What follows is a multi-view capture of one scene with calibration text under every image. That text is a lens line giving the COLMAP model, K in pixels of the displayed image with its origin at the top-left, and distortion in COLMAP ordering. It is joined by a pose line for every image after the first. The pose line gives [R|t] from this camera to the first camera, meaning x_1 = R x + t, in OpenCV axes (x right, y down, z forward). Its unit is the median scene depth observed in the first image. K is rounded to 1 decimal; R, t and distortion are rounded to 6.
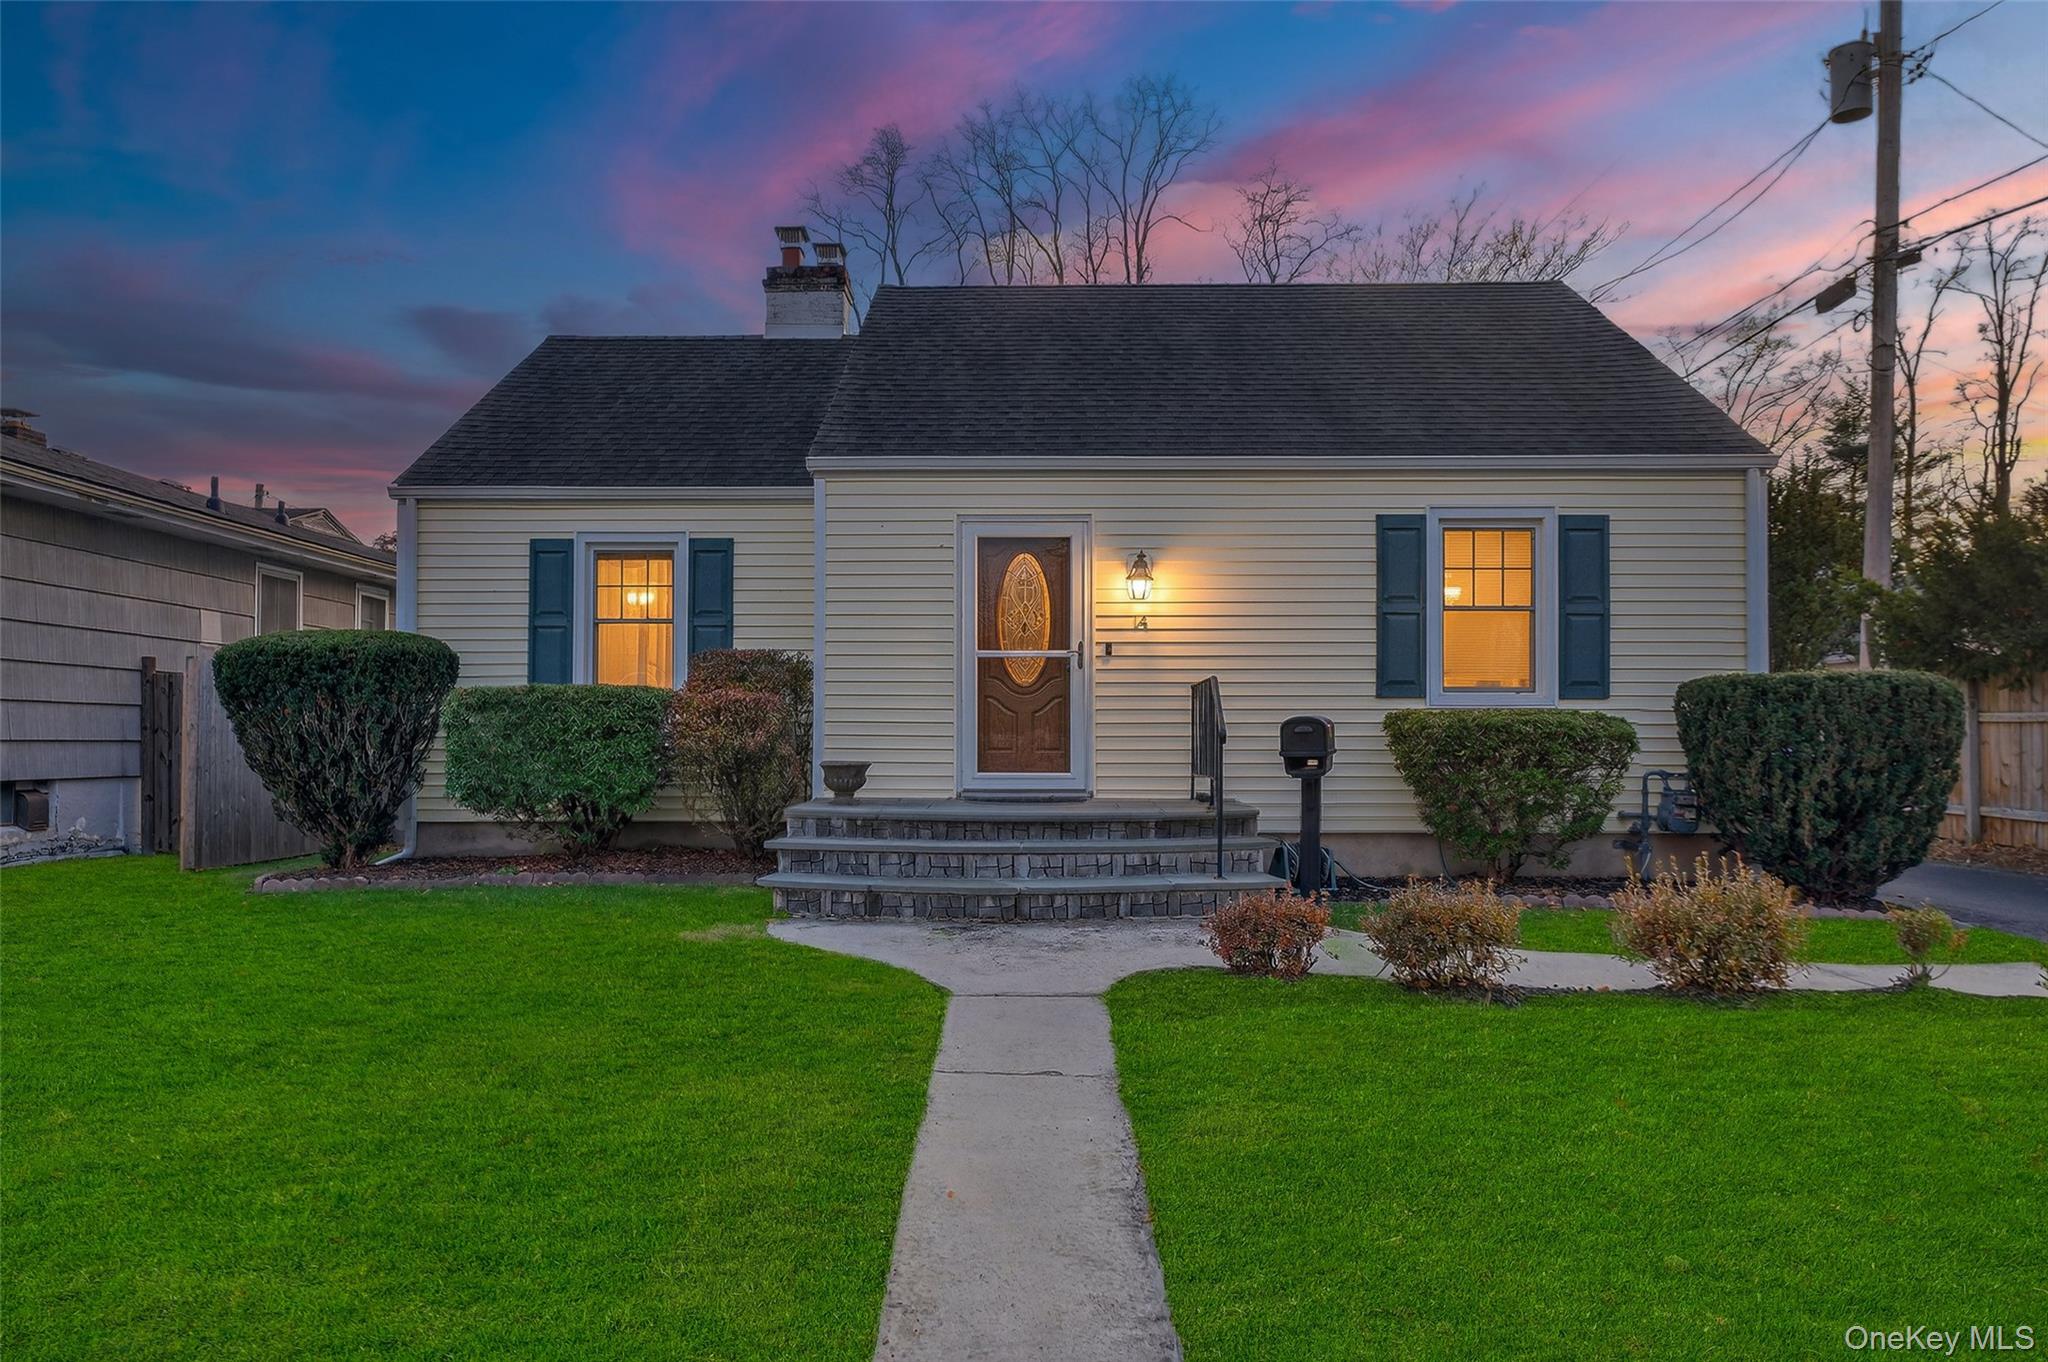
lens RADIAL K [[1395.3, 0, 1024.0], [0, 1395.3, 681.0], [0, 0, 1]] dist [0.005309, 0.002068]
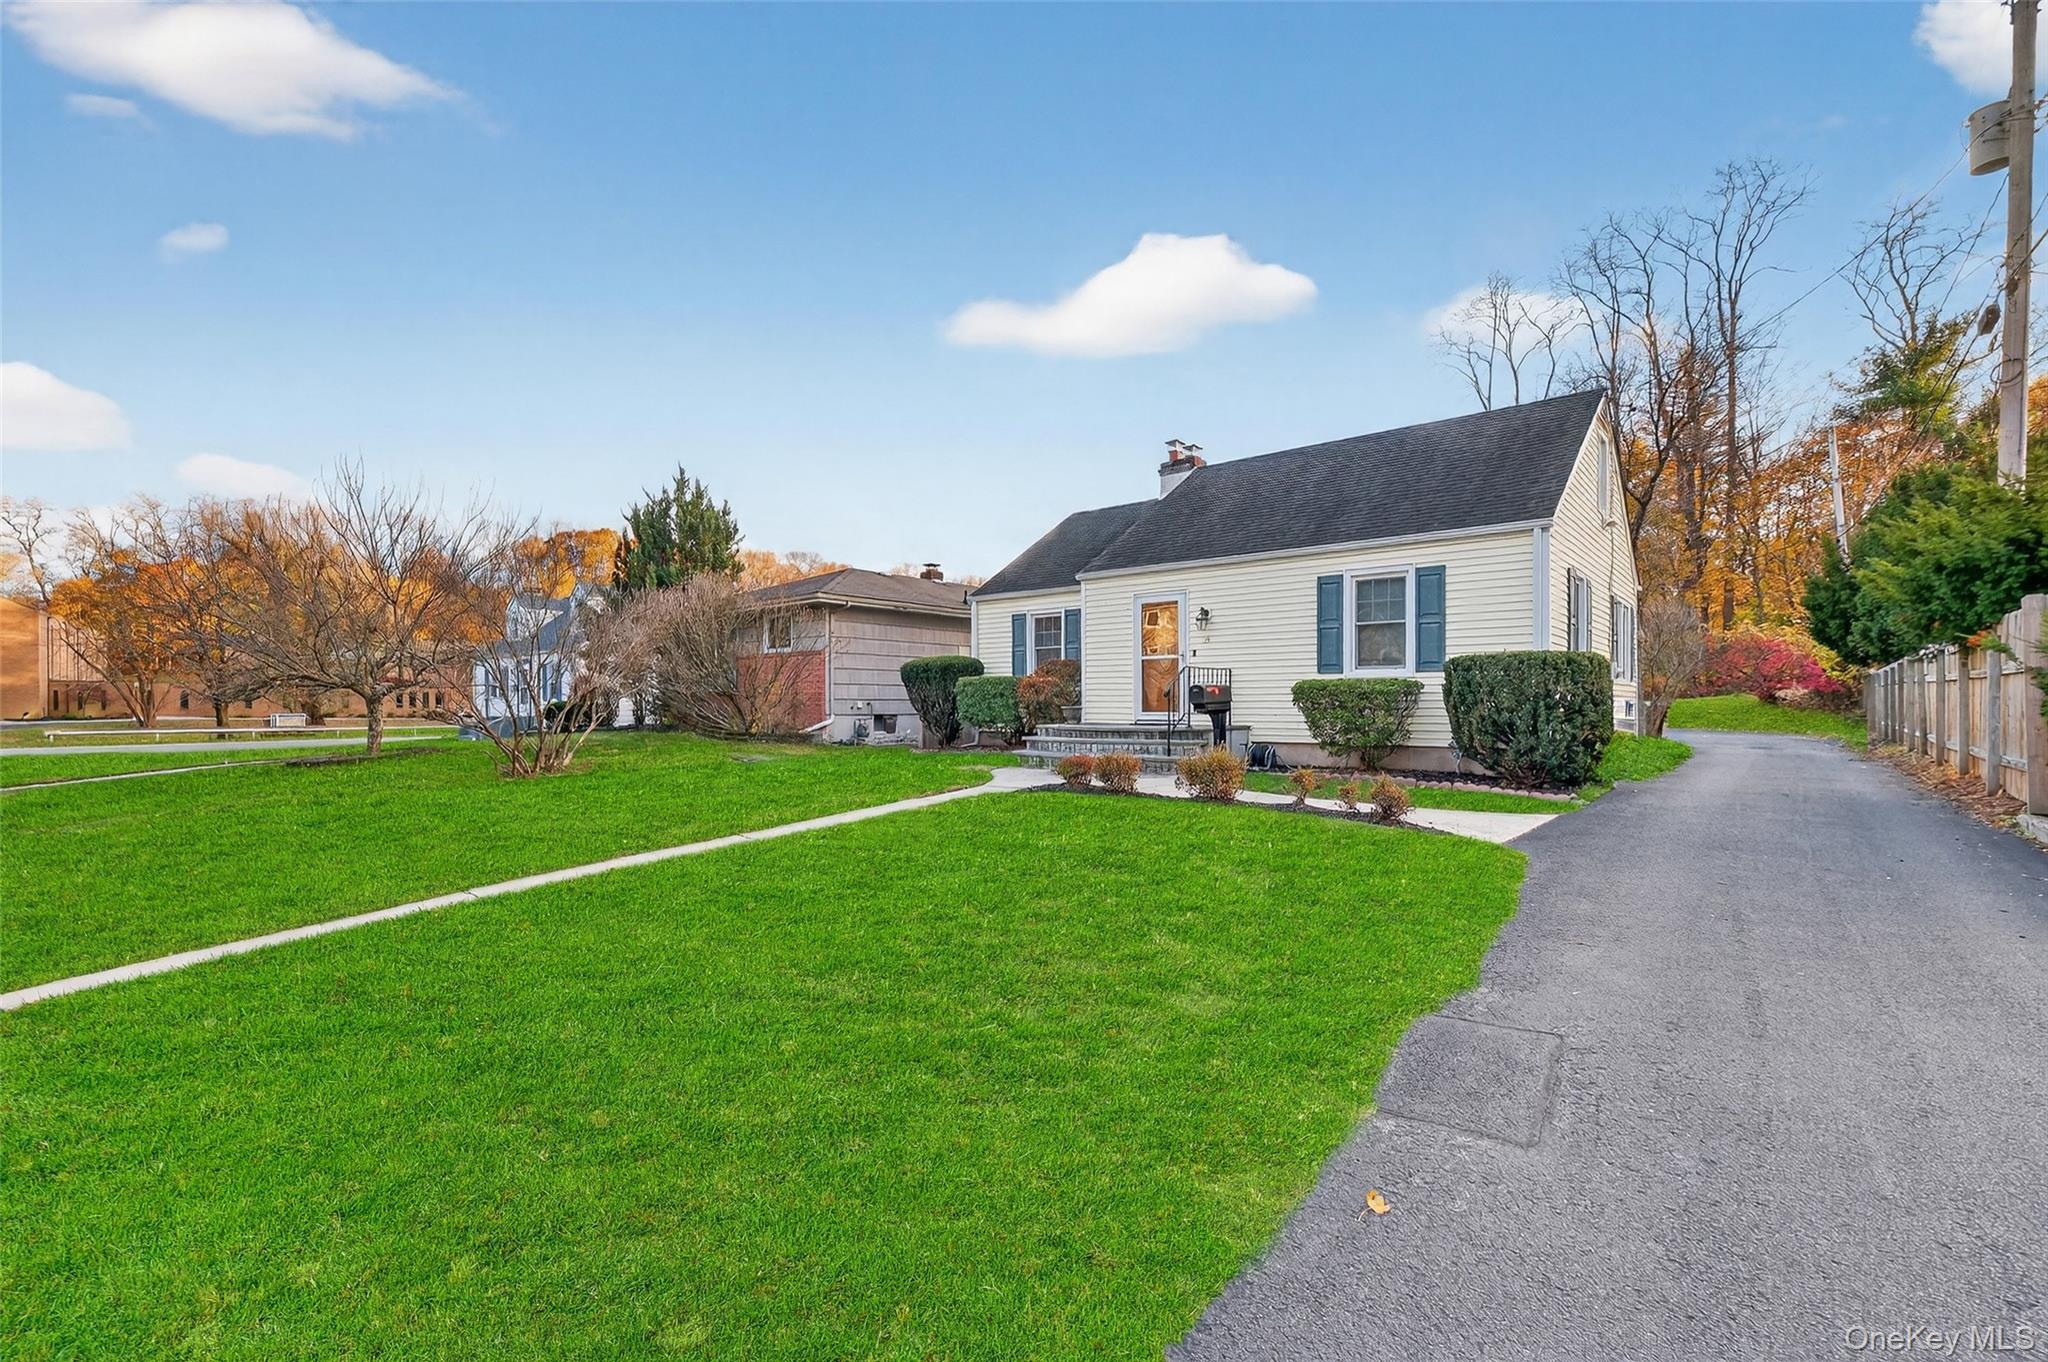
lens RADIAL K [[907.3, 0, 1023.1], [0, 907.3, 706.9], [0, 0, 1]] dist [0.001537, 0.000469]
pose [[0.772386, -0.000137, -0.635153, 0.729022], [0.029479, 0.998930, 0.035633, 0.002317], [0.634469, -0.046246, 0.771564, -0.221536]]
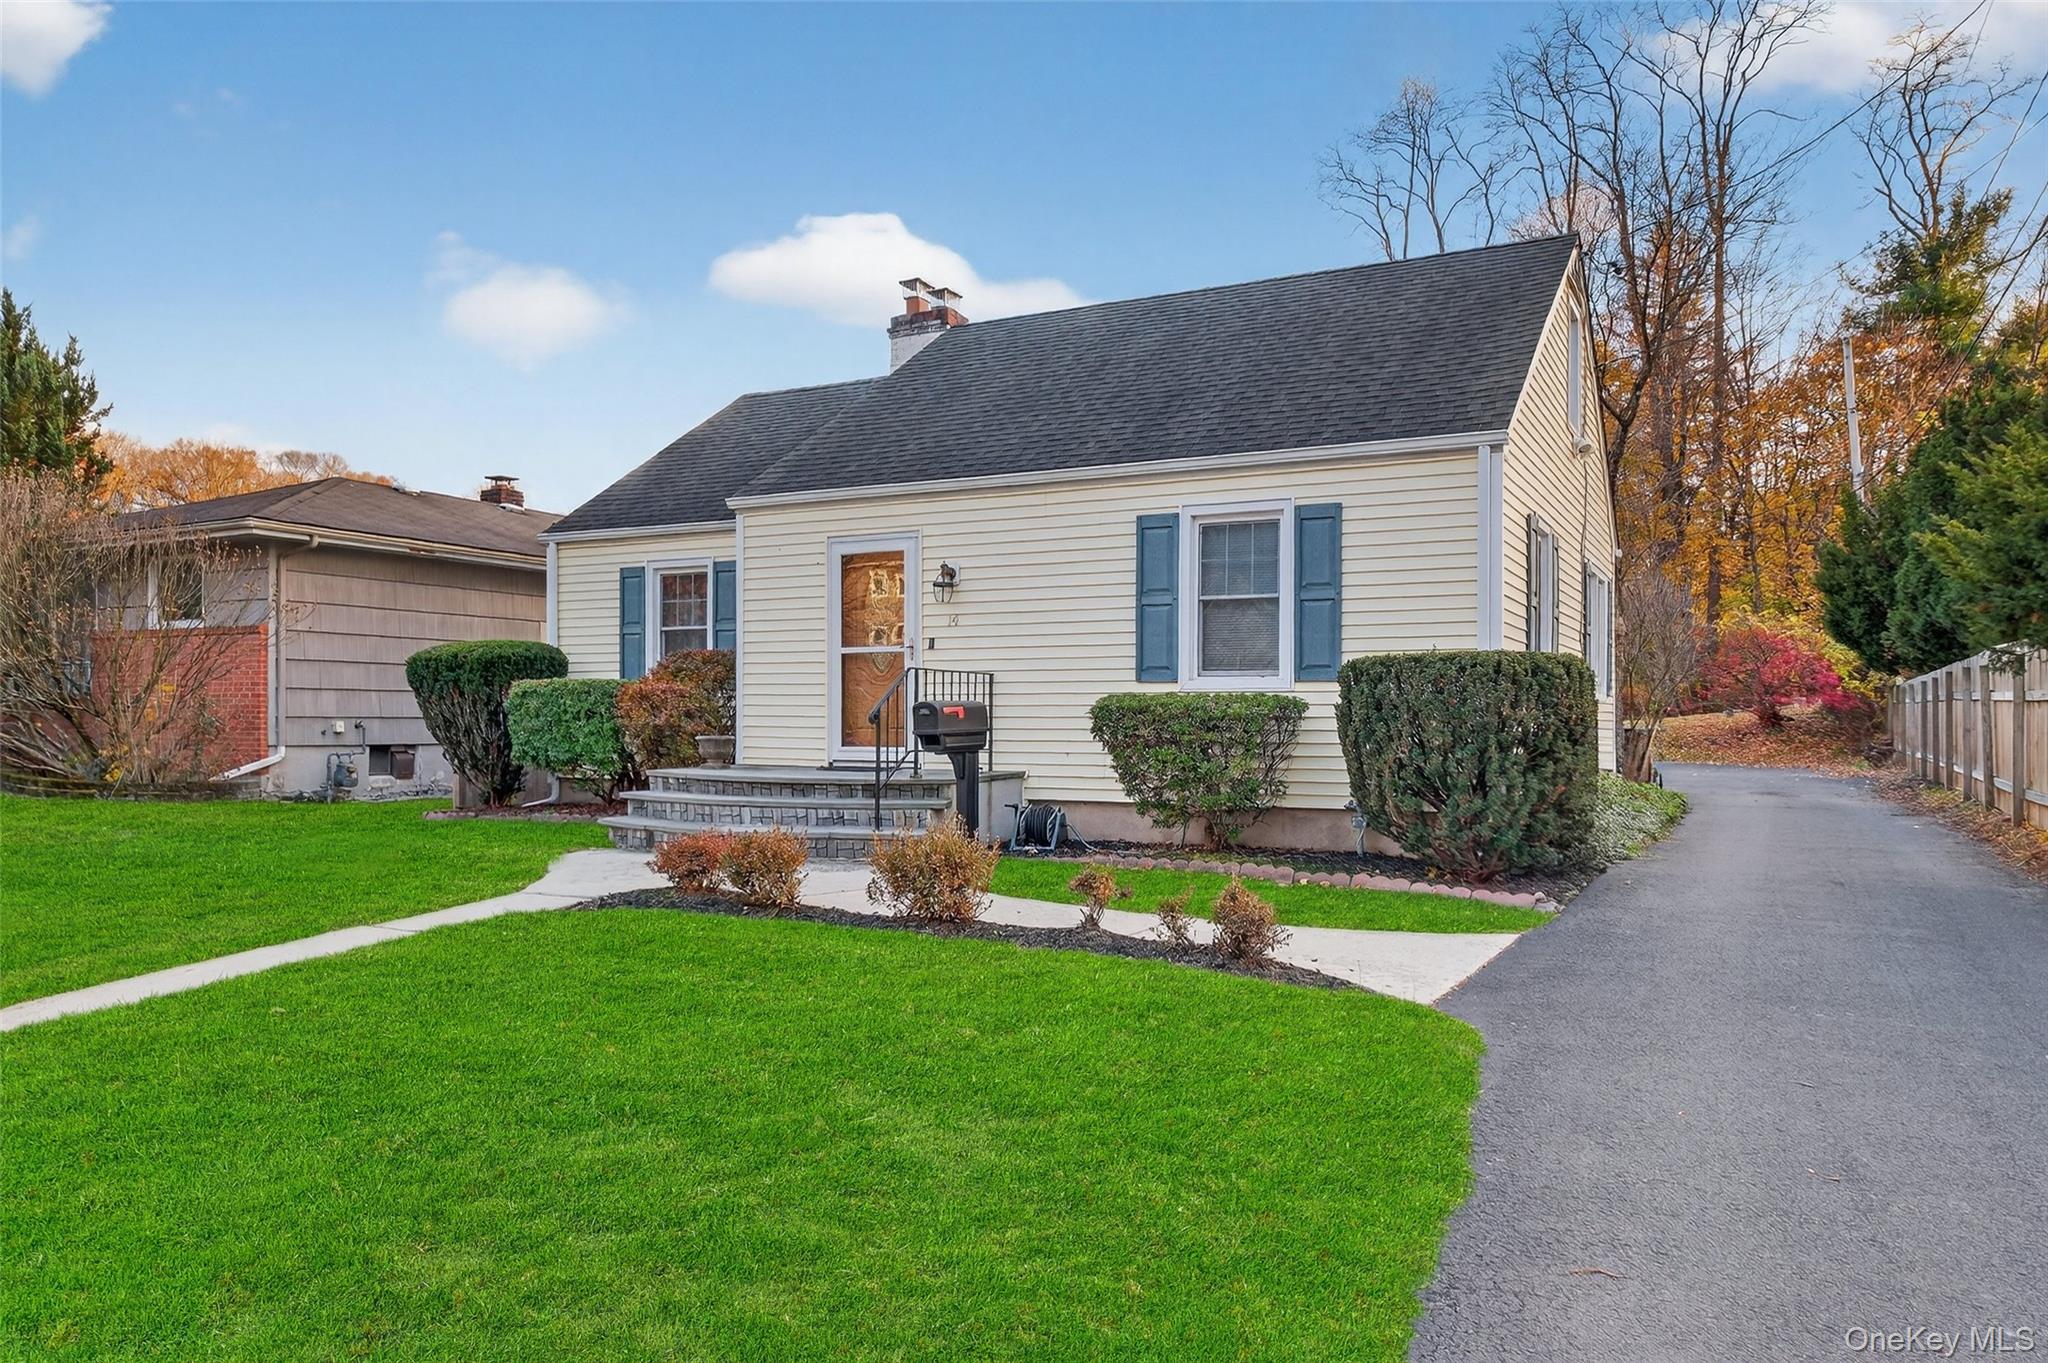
lens RADIAL K [[1430.8, 0, 1026.6], [0, 1430.8, 722.4], [0, 0, 1]] dist [0.002567, 0.002401]
pose [[0.891594, 0.002877, -0.452827, 0.687562], [0.017876, 0.998977, 0.041546, -0.004315], [0.452483, -0.045137, 0.890630, -0.056946]]
